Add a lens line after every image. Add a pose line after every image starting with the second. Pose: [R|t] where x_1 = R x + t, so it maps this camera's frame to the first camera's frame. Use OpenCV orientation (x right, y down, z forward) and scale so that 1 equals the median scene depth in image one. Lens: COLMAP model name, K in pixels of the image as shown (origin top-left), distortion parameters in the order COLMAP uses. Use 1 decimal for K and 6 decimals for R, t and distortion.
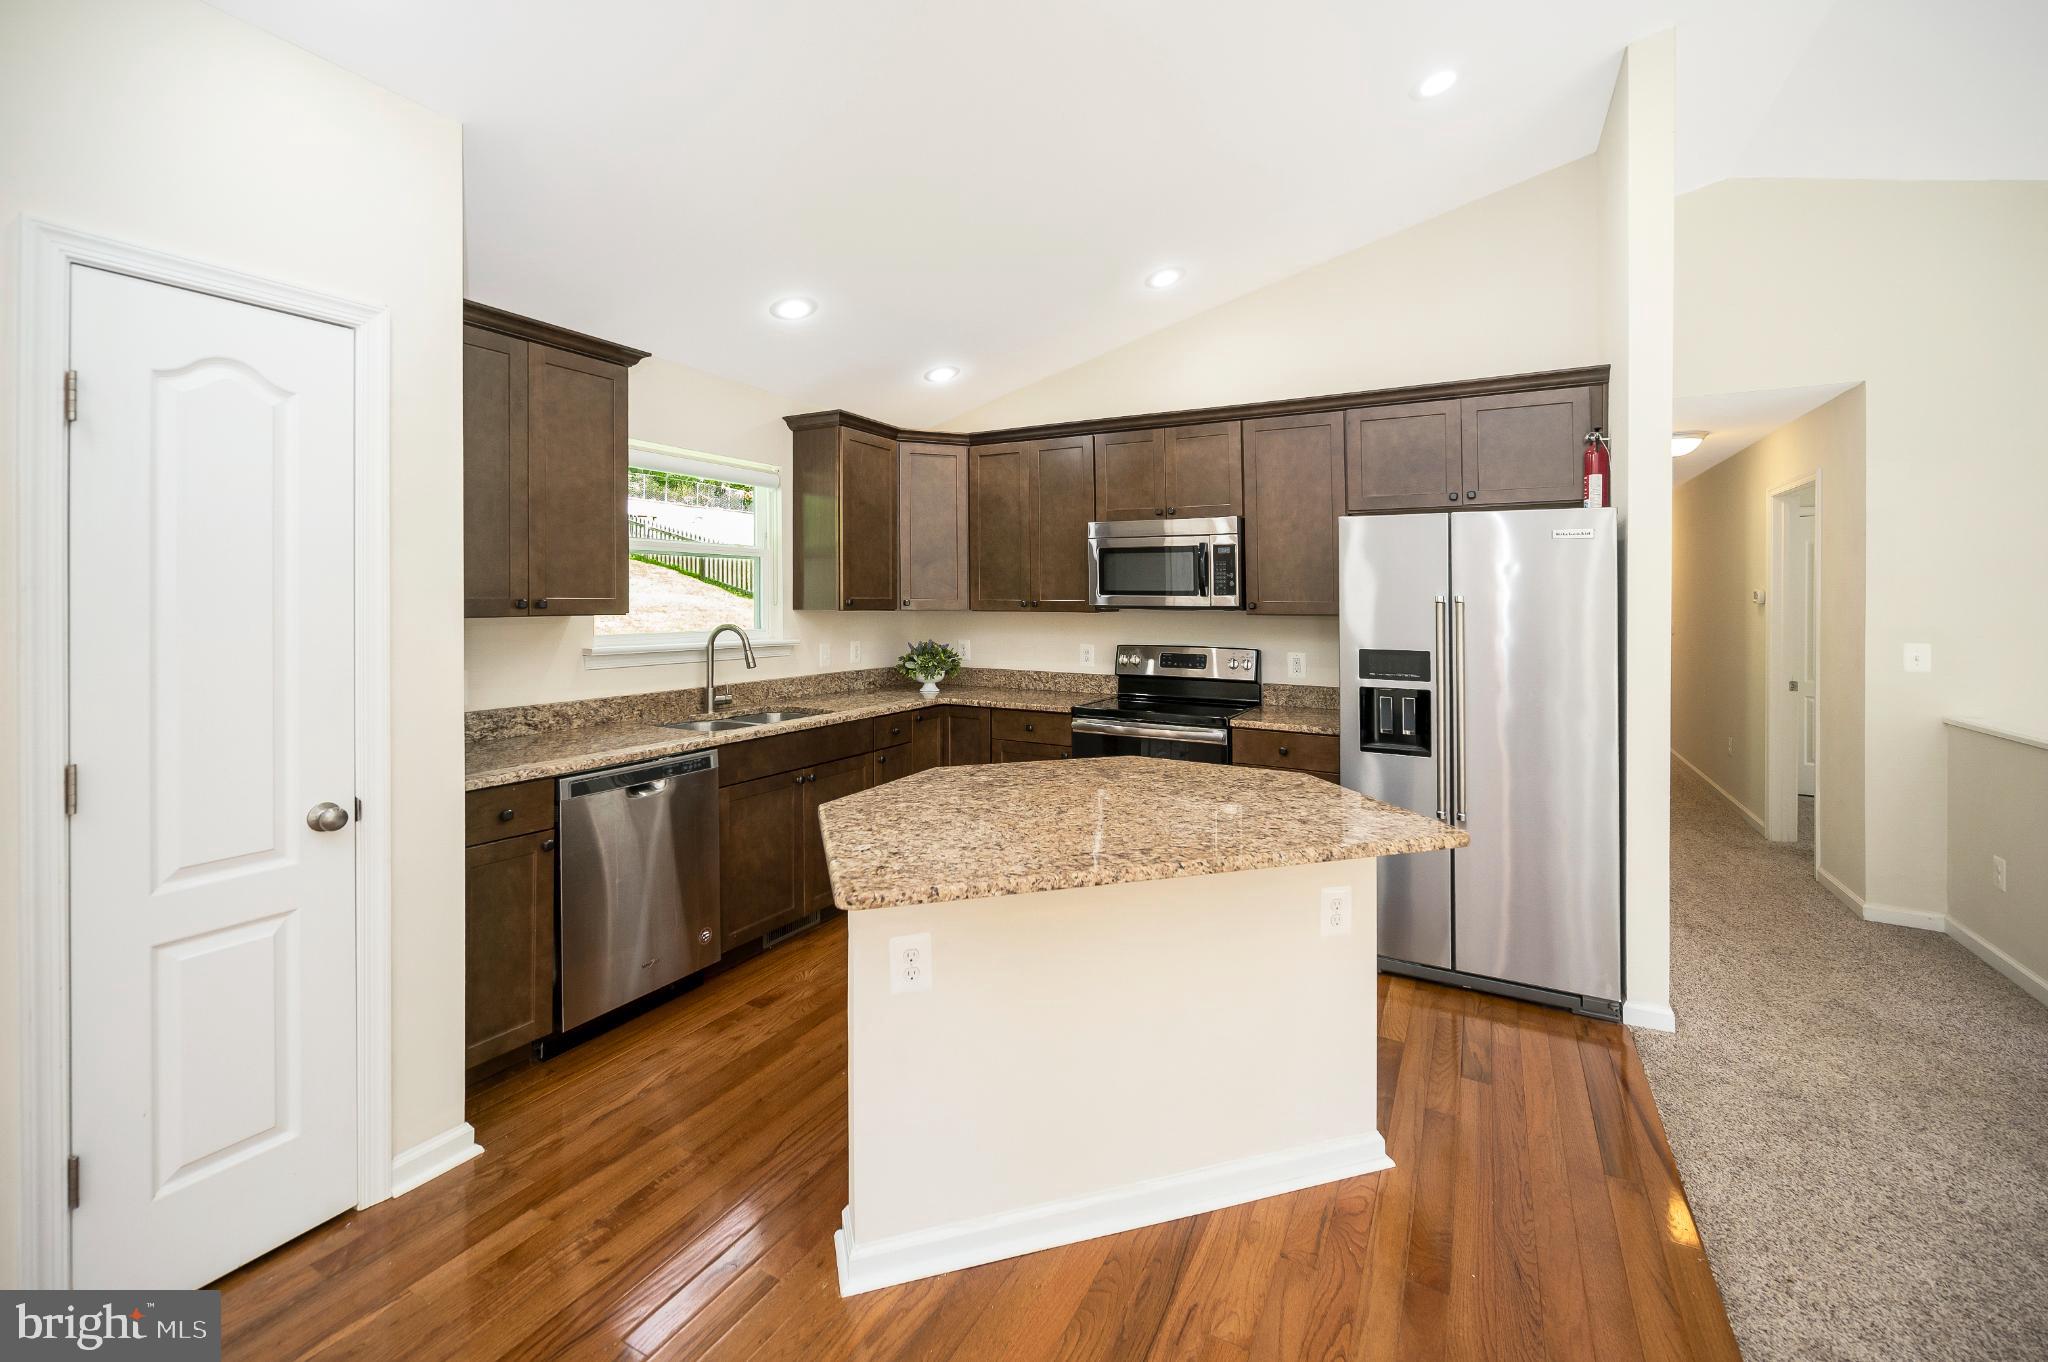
lens RADIAL K [[842.4, 0, 1028.9], [0, 842.4, 601.0], [0, 0, 1]] dist [0.002540, 0.000201]
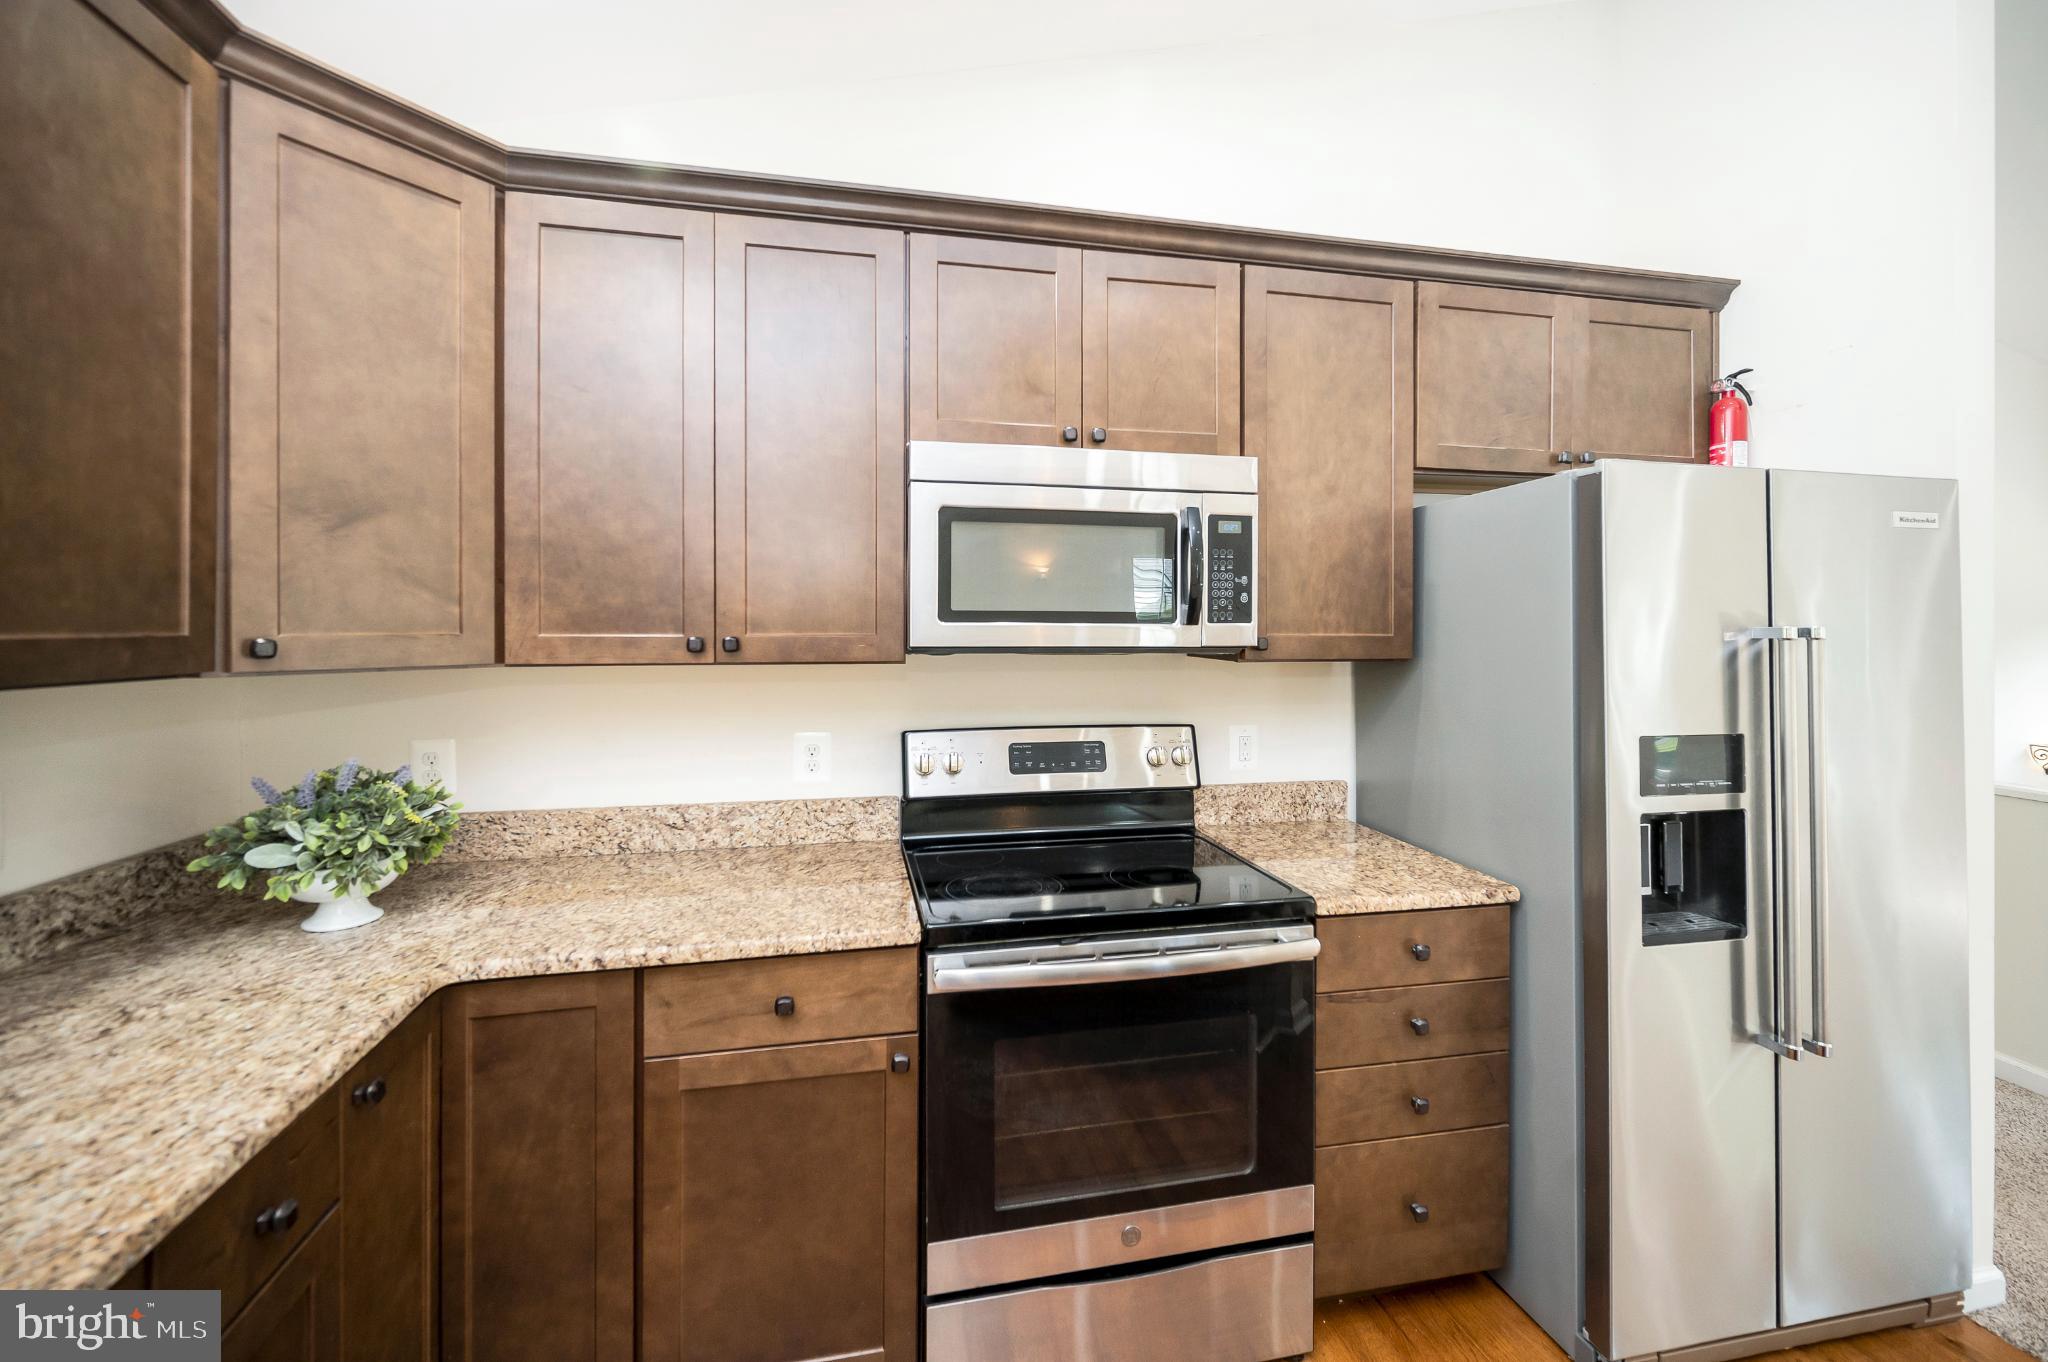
lens RADIAL K [[829.5, 0, 1028.3], [0, 829.5, 617.5], [0, 0, 1]] dist [0.011697, -0.000205]
pose [[0.759494, 0.002700, 0.650509, -0.151442], [0.002229, 0.999975, -0.006753, -0.006541], [-0.650510, 0.006579, 0.759469, 0.700536]]
